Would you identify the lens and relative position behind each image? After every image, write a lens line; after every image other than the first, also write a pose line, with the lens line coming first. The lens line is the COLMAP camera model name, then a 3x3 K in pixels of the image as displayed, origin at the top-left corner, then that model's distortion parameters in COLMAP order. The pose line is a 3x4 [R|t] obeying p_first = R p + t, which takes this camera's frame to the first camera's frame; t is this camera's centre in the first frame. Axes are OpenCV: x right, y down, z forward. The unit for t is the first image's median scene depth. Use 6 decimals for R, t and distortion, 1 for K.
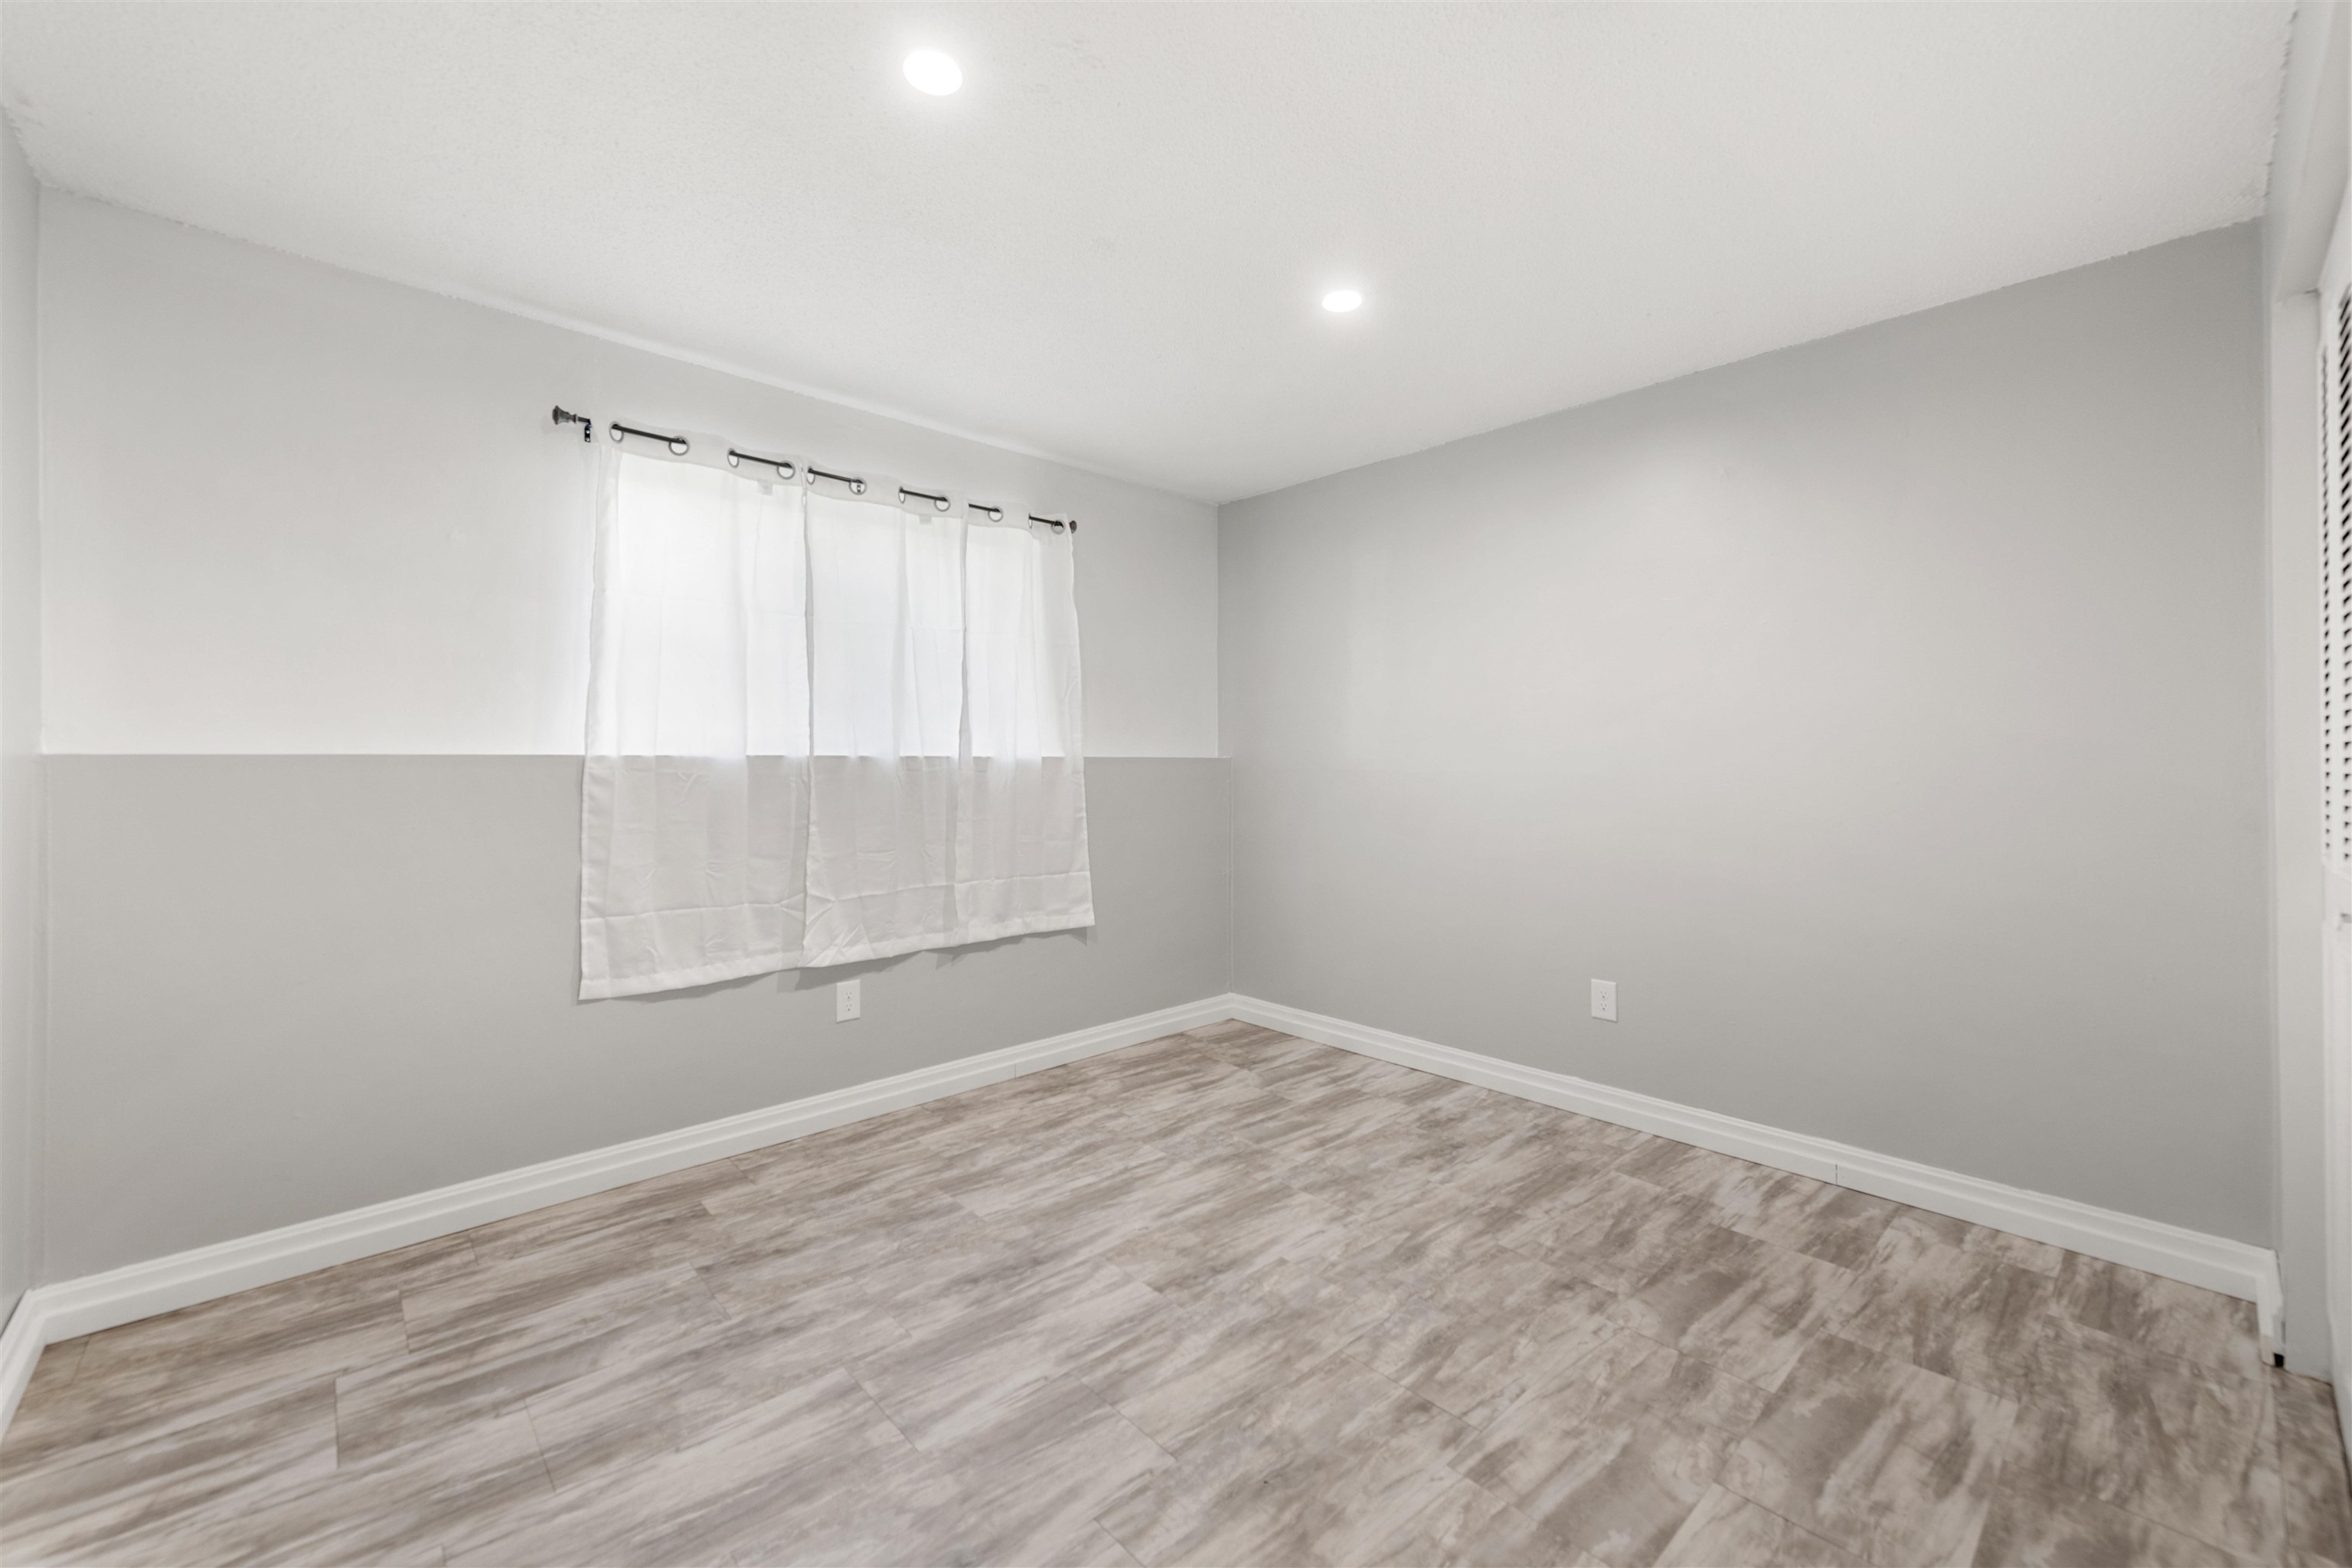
lens RADIAL K [[932.3, 0, 1177.5], [0, 932.3, 720.4], [0, 0, 1]] dist [0.000839, -0.000065]
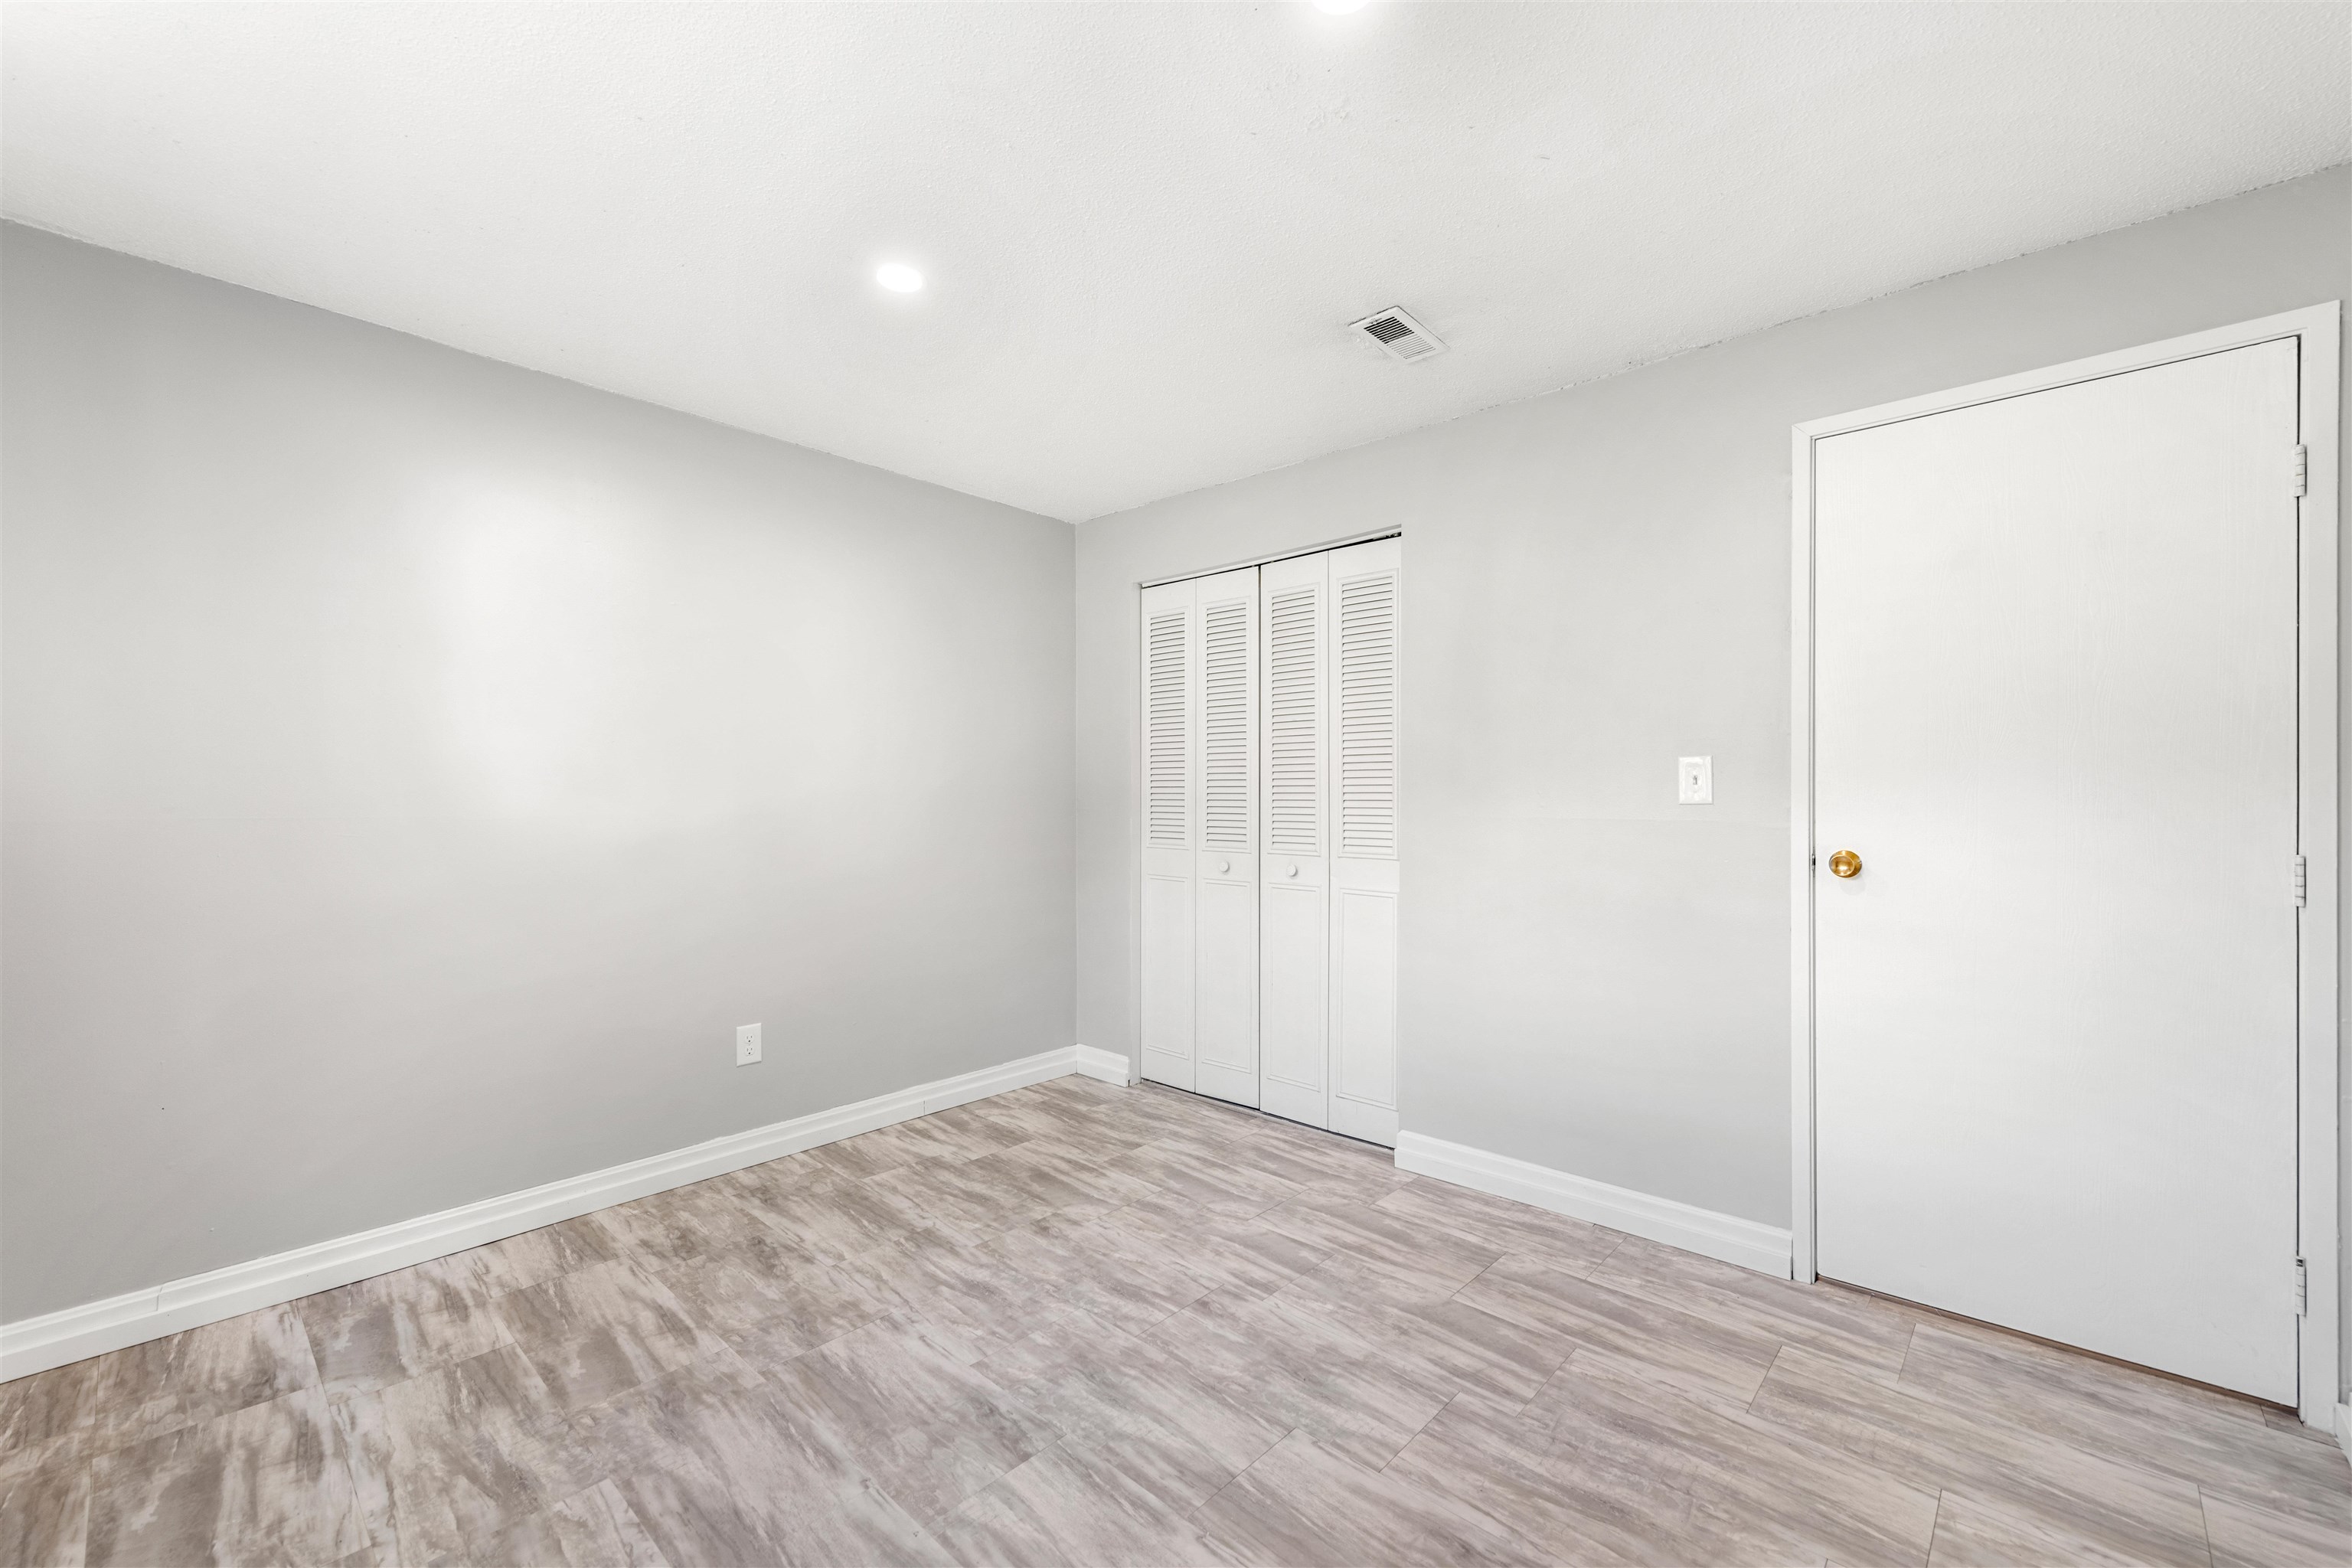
lens RADIAL K [[948.7, 0, 1177.0], [0, 948.7, 755.7], [0, 0, 1]] dist [0.016381, -0.009925]
pose [[-0.078550, 0.037955, 0.996187, -0.951221], [-0.045965, 0.998074, -0.041651, 0.028279], [-0.995850, -0.049062, -0.076654, 1.032740]]
